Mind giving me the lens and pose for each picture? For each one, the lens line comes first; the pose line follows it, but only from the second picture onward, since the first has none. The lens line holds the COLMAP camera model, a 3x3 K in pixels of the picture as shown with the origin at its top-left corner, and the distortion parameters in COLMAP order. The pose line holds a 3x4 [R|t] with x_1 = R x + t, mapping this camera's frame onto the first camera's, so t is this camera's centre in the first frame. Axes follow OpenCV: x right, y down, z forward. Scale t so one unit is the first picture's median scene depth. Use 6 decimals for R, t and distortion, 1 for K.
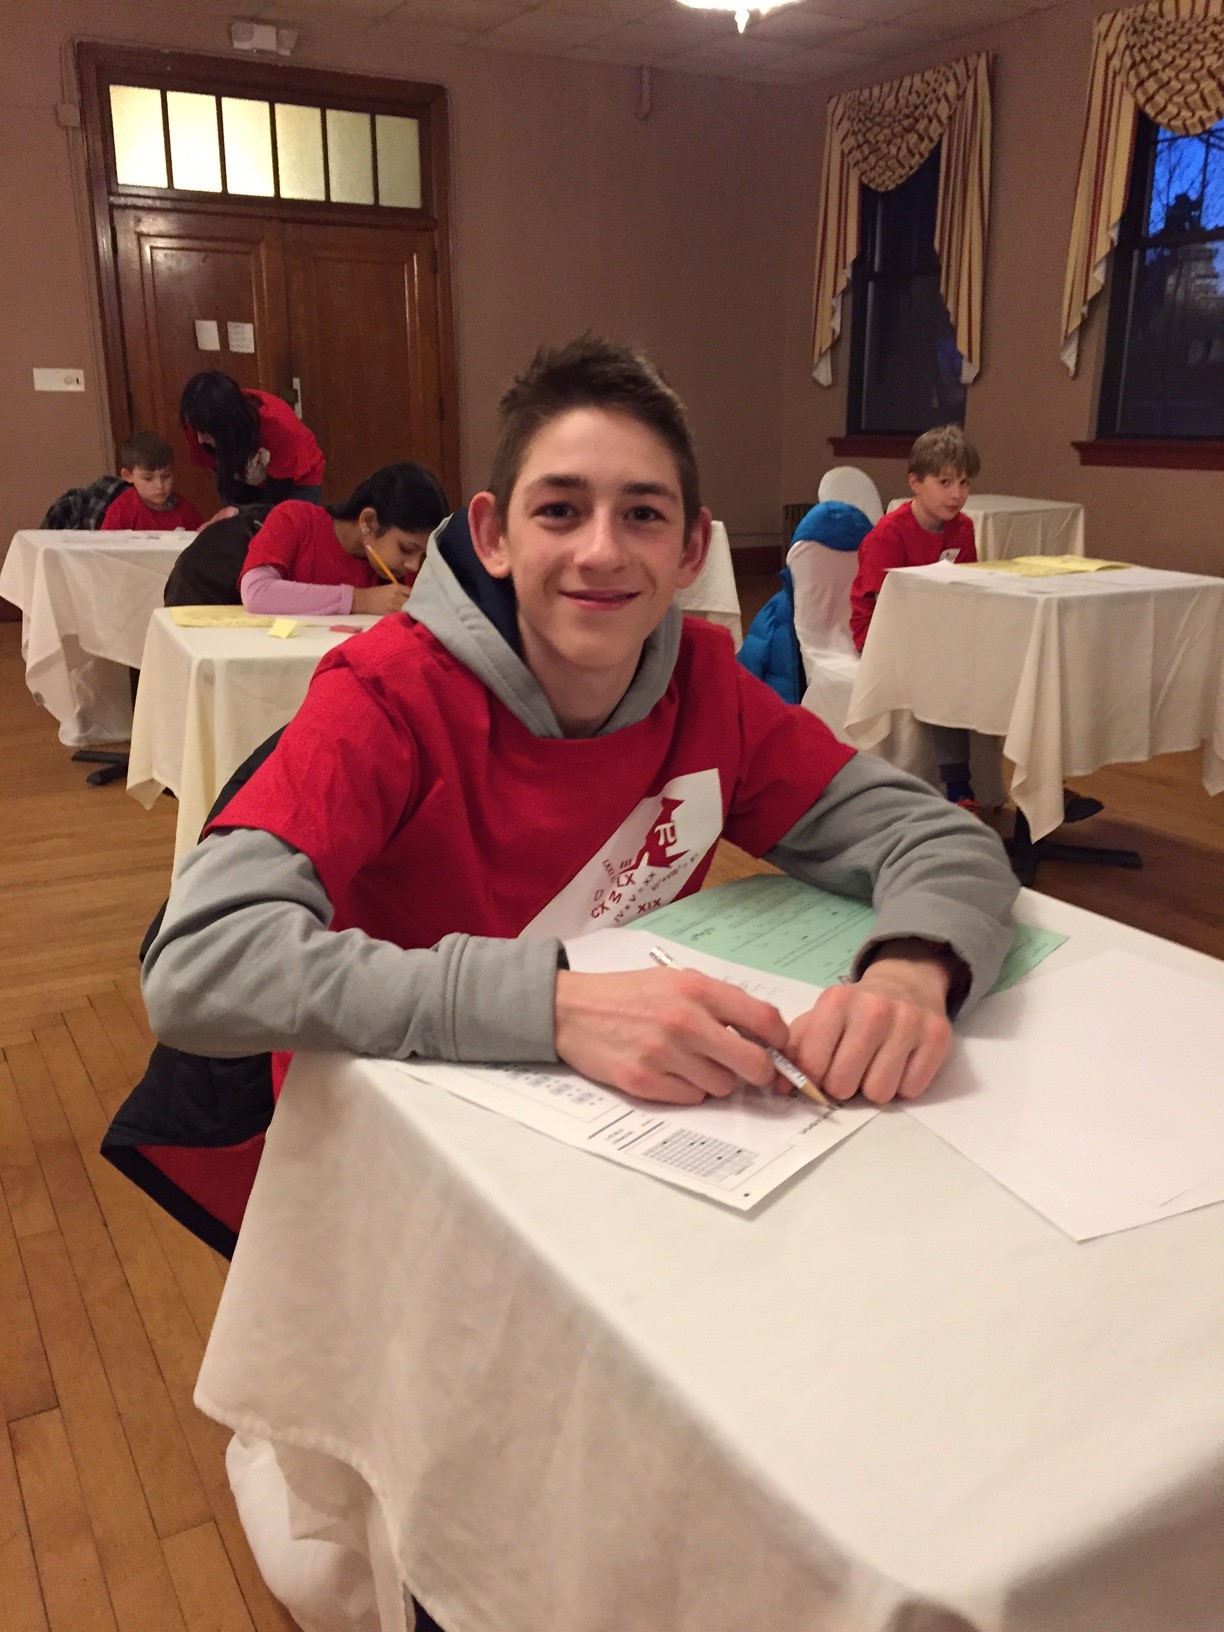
lens RADIAL K [[1403.3, 0, 607.4], [0, 1403.3, 820.3], [0, 0, 1]] dist [0.077443, -0.112397]
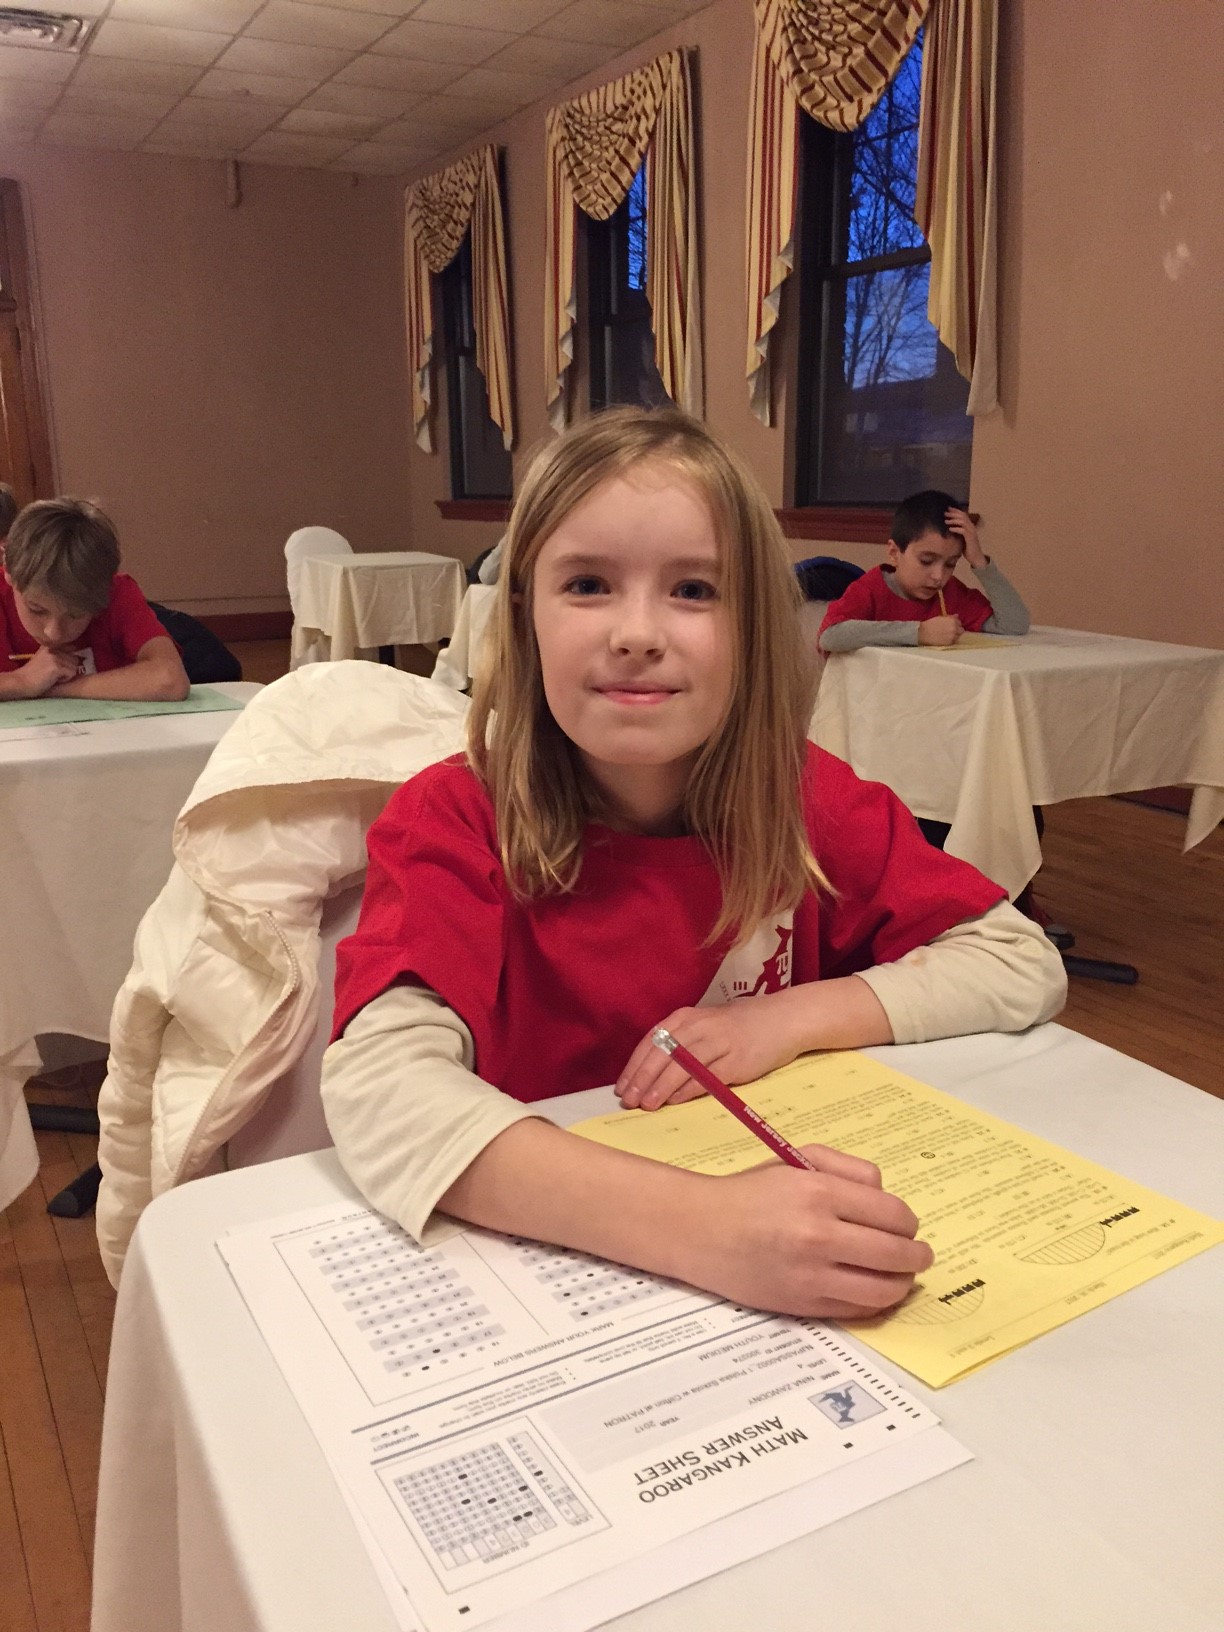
lens RADIAL K [[1403.3, 0, 613.4], [0, 1403.3, 822.4], [0, 0, 1]] dist [0.077443, -0.112397]
pose [[0.999912, -0.005689, -0.011949, 0.350905], [0.005148, 0.998982, -0.044816, 0.018996], [0.012191, 0.044751, 0.998924, -0.045697]]
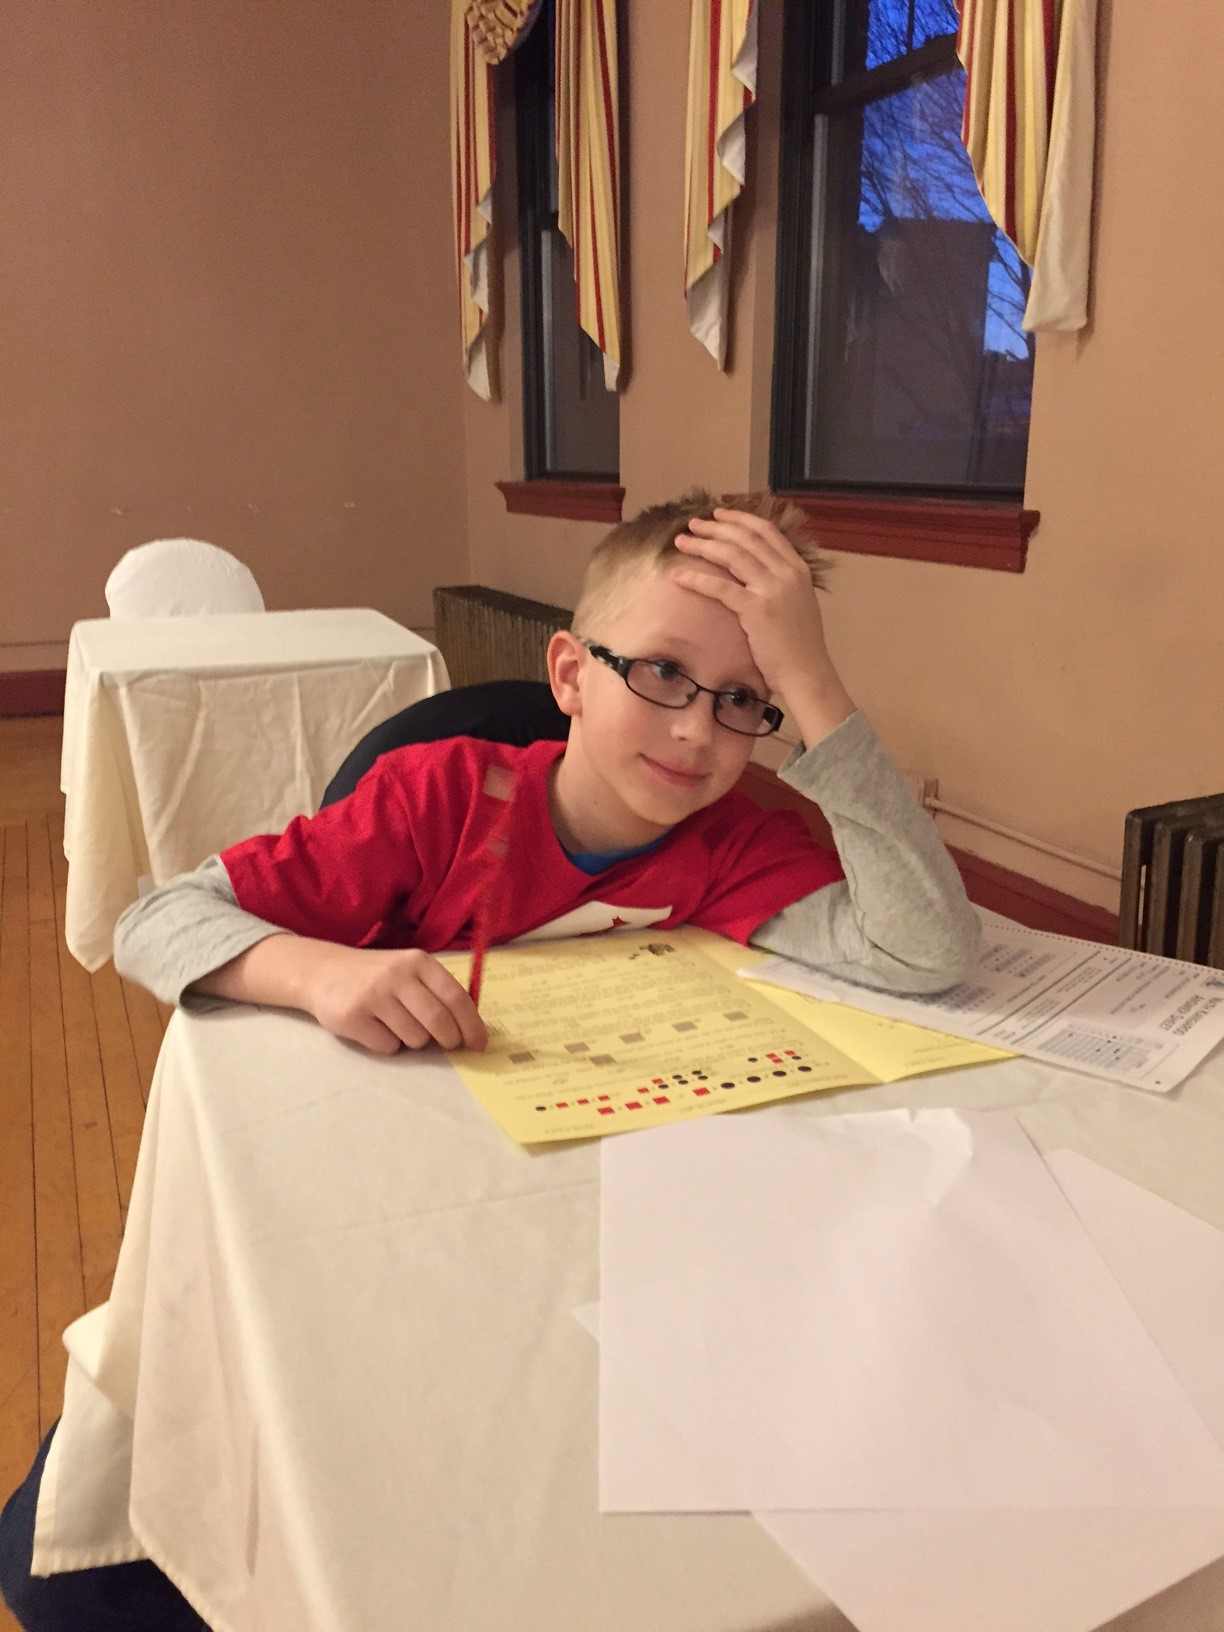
lens RADIAL K [[1403.3, 0, 609.2], [0, 1403.3, 814.7], [0, 0, 1]] dist [0.077443, -0.112397]
pose [[0.993249, 0.029641, -0.112153, 0.327484], [-0.033173, 0.999007, -0.029756, -0.124315], [0.111160, 0.033275, 0.993245, 0.454348]]
